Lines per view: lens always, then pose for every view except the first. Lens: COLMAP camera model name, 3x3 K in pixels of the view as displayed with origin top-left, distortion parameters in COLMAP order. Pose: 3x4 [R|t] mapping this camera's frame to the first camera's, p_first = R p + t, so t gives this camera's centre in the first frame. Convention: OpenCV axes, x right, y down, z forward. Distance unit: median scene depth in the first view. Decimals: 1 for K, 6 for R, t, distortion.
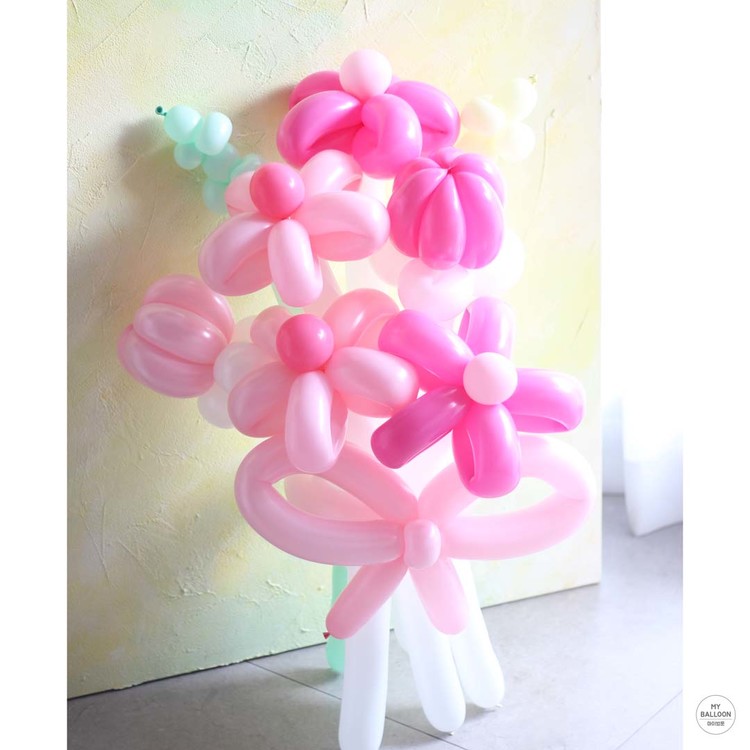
lens RADIAL K [[2880.8, 0, 376.5], [0, 2880.8, 374.8], [0, 0, 1]] dist [-0.241545, 0.000000]
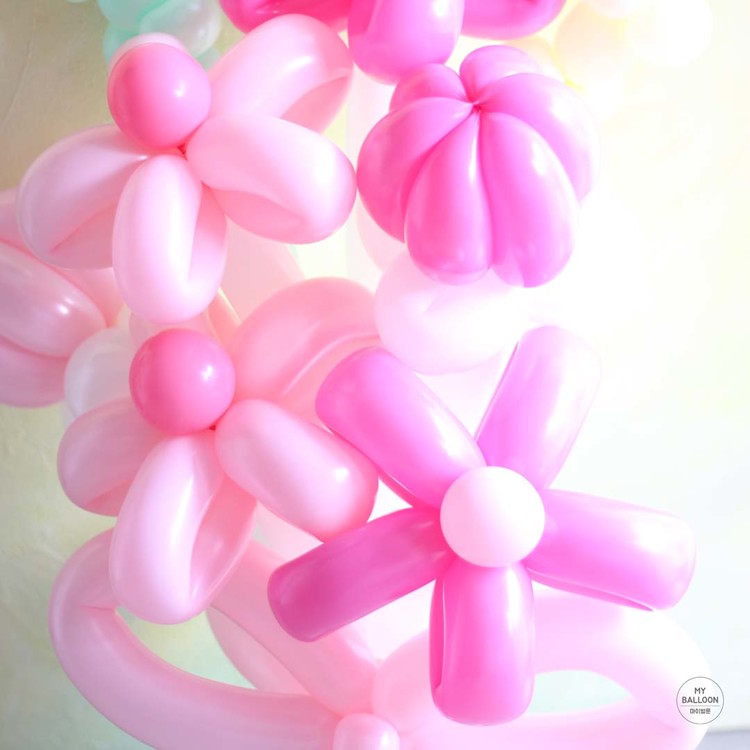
lens RADIAL K [[2880.8, 0, 373.8], [0, 2880.8, 375.2], [0, 0, 1]] dist [-0.241545, 0.000000]
pose [[0.948786, 0.176612, -0.261942, 0.146564], [-0.113438, 0.964300, 0.239286, -0.141461], [0.294851, -0.197317, 0.934949, 0.497515]]
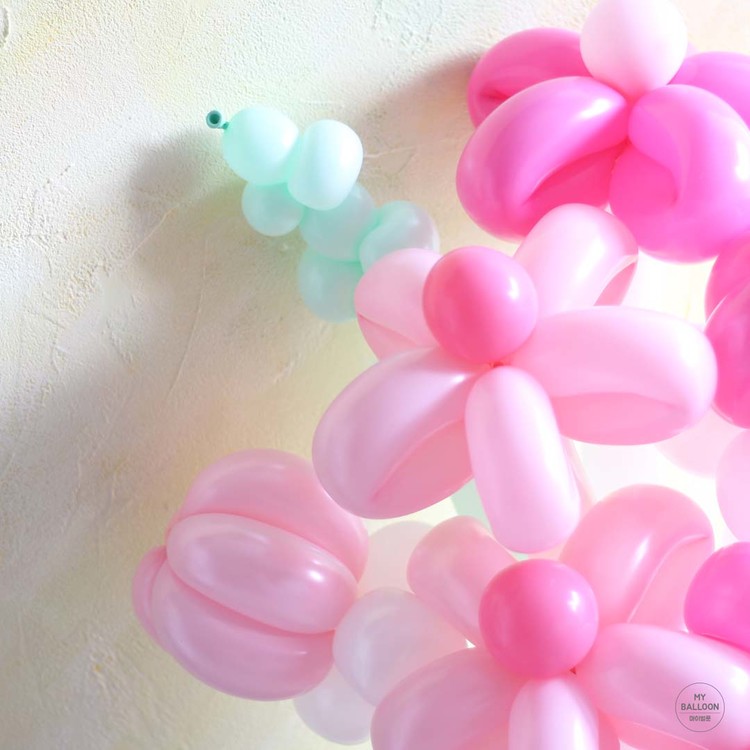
lens RADIAL K [[2880.8, 0, 372.7], [0, 2880.8, 376.4], [0, 0, 1]] dist [-0.241545, 0.000000]
pose [[0.998048, -0.013234, 0.061038, -0.079643], [0.007325, 0.995351, 0.096033, -0.095739], [-0.062025, -0.095398, 0.993505, 0.514201]]
